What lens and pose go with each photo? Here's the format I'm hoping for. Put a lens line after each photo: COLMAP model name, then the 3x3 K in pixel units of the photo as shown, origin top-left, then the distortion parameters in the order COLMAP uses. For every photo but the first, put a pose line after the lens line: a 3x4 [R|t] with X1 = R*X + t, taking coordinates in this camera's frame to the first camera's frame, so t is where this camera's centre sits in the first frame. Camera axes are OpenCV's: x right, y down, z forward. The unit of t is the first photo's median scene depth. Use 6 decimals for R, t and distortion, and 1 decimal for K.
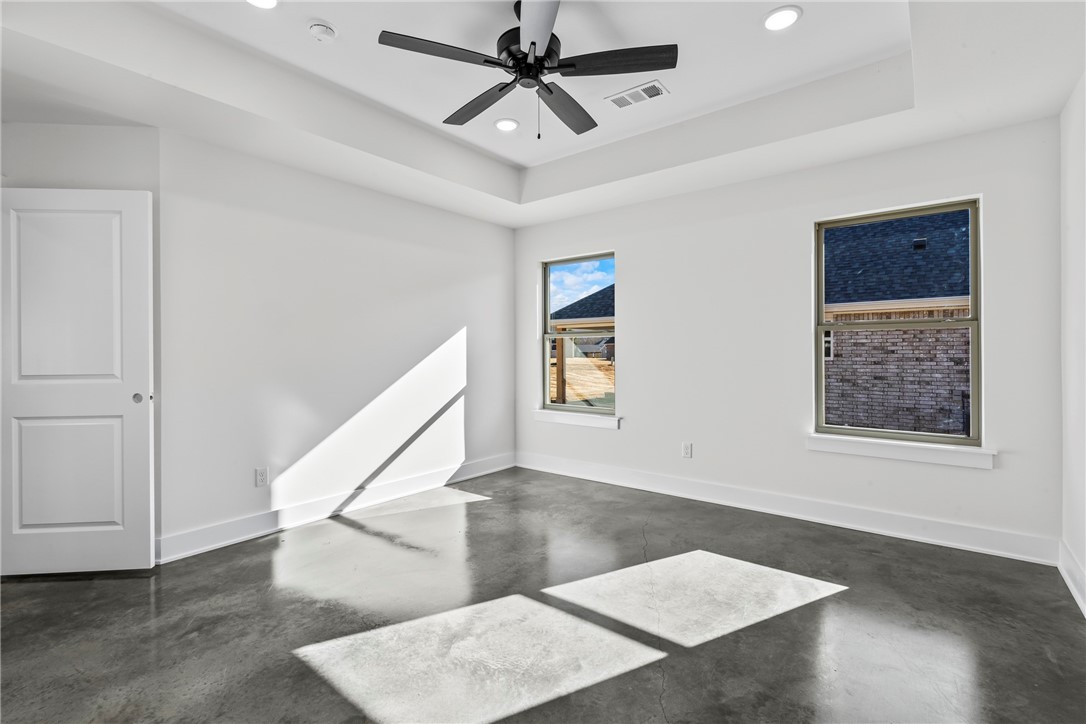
lens RADIAL K [[495.7, 0, 537.9], [0, 495.7, 358.6], [0, 0, 1]] dist [-0.005050, 0.002016]
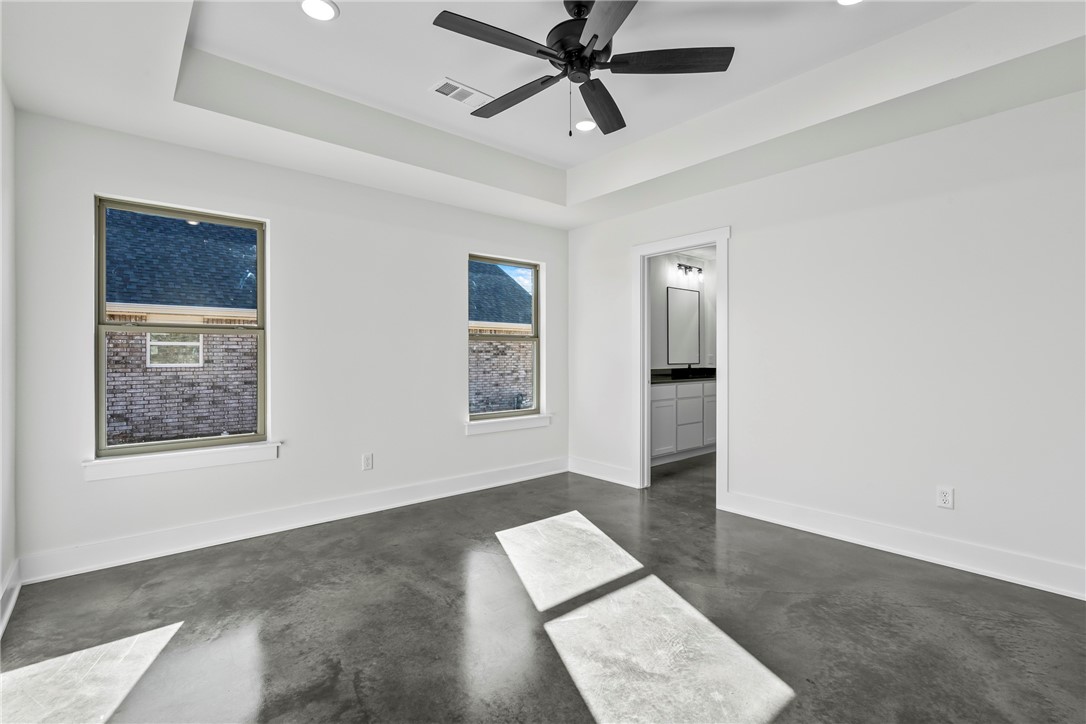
lens RADIAL K [[495.7, 0, 540.6], [0, 495.7, 361.5], [0, 0, 1]] dist [-0.005050, 0.002016]
pose [[0.187974, -0.006550, 0.982152, -0.218638], [0.013707, 0.999898, 0.004045, -0.001386], [-0.982078, 0.012702, 0.188044, 0.199047]]
